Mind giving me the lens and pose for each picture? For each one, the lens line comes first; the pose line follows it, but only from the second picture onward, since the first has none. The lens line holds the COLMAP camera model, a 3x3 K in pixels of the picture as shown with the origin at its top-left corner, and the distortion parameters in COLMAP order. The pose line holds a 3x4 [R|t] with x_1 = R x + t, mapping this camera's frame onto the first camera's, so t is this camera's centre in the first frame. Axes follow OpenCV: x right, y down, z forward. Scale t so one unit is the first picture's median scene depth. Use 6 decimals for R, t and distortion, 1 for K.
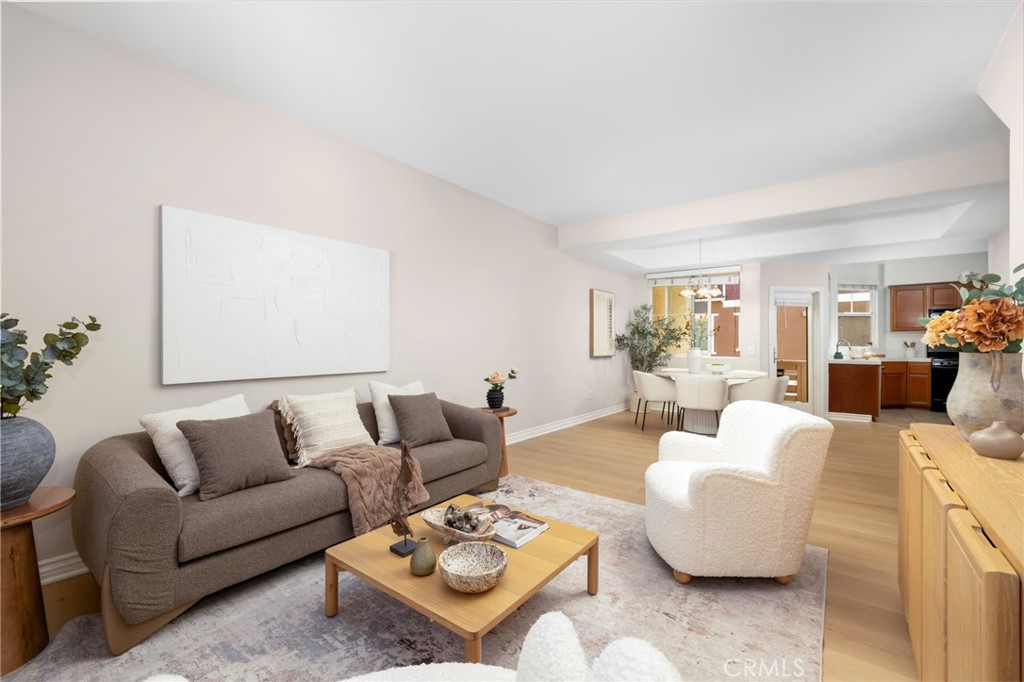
lens RADIAL K [[430.6, 0, 512.0], [0, 430.6, 341.0], [0, 0, 1]] dist [0.002973, 0.000108]
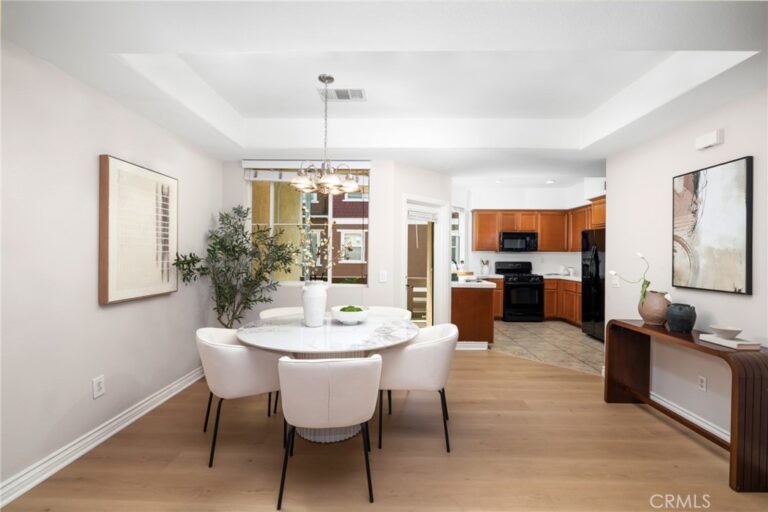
lens RADIAL K [[334.1, 0, 384.0], [0, 334.1, 256.0], [0, 0, 1]] dist [-0.000974, 0.000063]
pose [[0.803392, -0.000012, 0.595450, 0.200371], [-0.010202, 0.999853, 0.013785, -0.020381], [-0.595363, -0.017150, 0.803274, 0.504353]]
